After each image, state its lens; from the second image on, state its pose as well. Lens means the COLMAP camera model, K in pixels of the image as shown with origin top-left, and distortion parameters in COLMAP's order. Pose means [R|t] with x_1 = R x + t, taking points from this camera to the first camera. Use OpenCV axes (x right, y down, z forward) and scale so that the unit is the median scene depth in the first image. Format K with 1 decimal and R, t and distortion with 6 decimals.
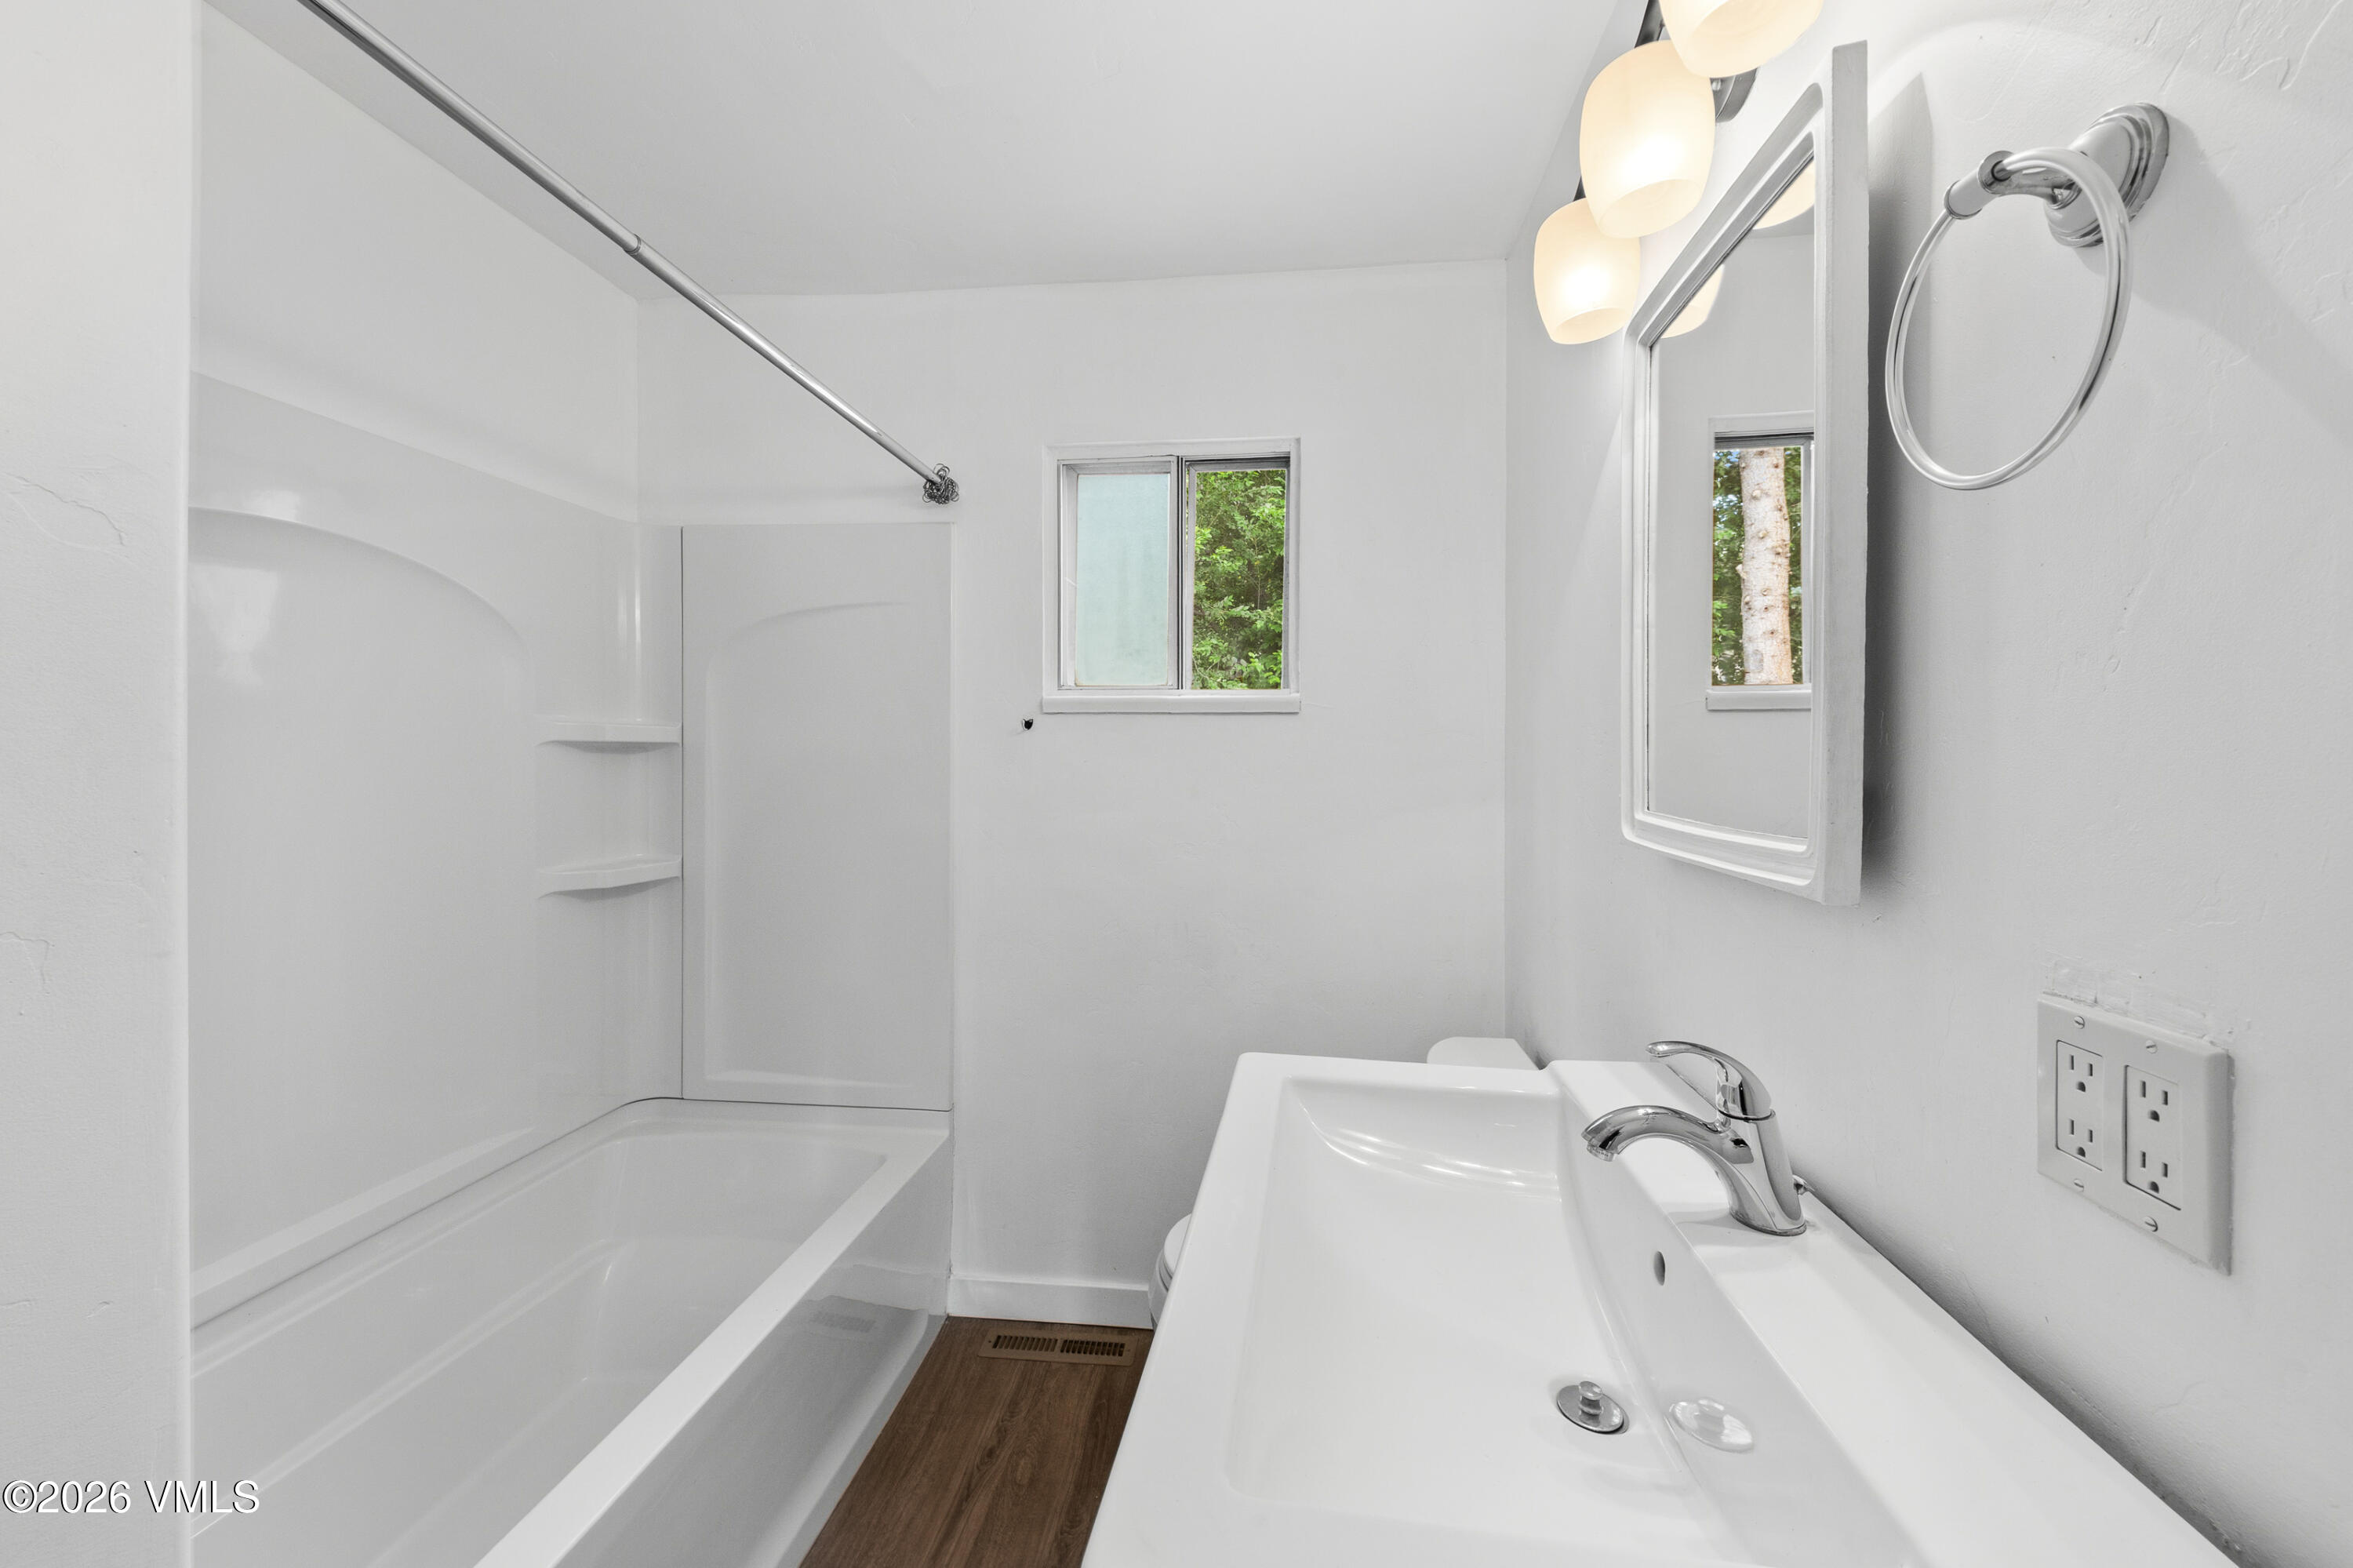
lens RADIAL K [[1030.4, 0, 1003.6], [0, 1030.4, 784.6], [0, 0, 1]] dist [0.021714, -0.011197]
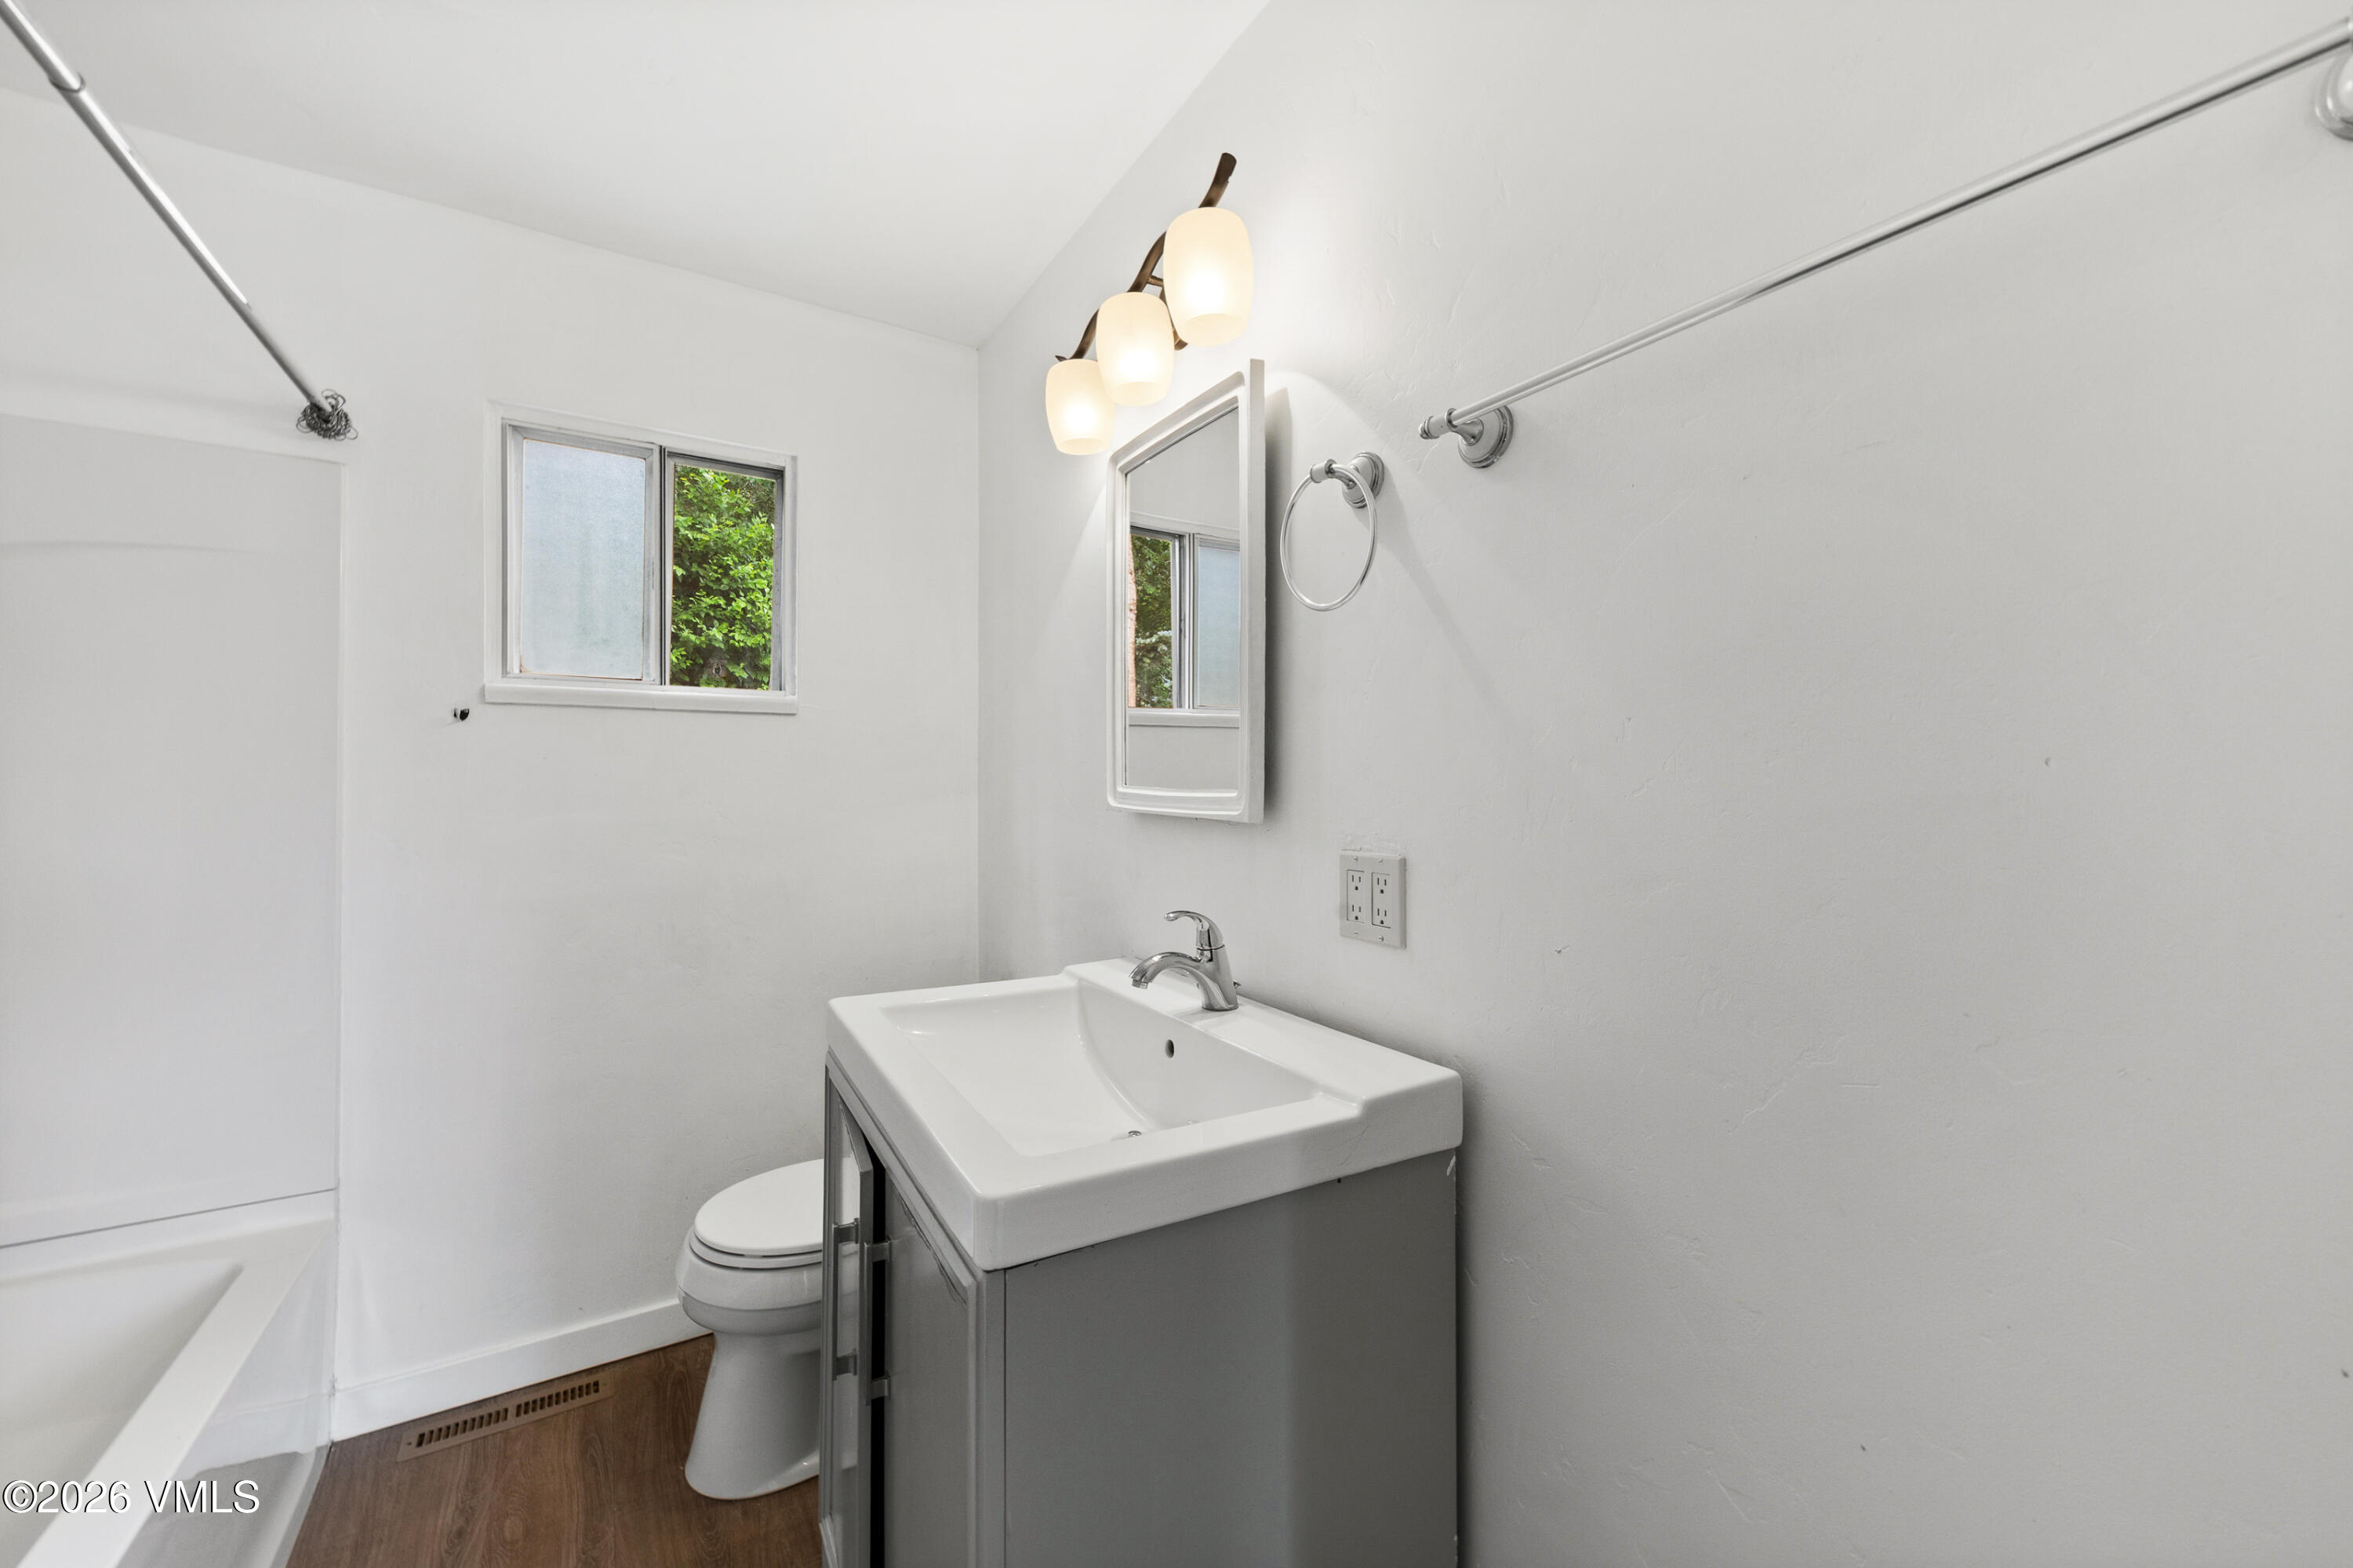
lens RADIAL K [[945.2, 0, 1177.7], [0, 945.2, 772.7], [0, 0, 1]] dist [0.020504, -0.006994]
pose [[0.784315, 0.002723, 0.620357, -0.300073], [0.004048, 0.999947, -0.009507, 0.037619], [-0.620350, 0.009968, 0.784262, -0.201627]]
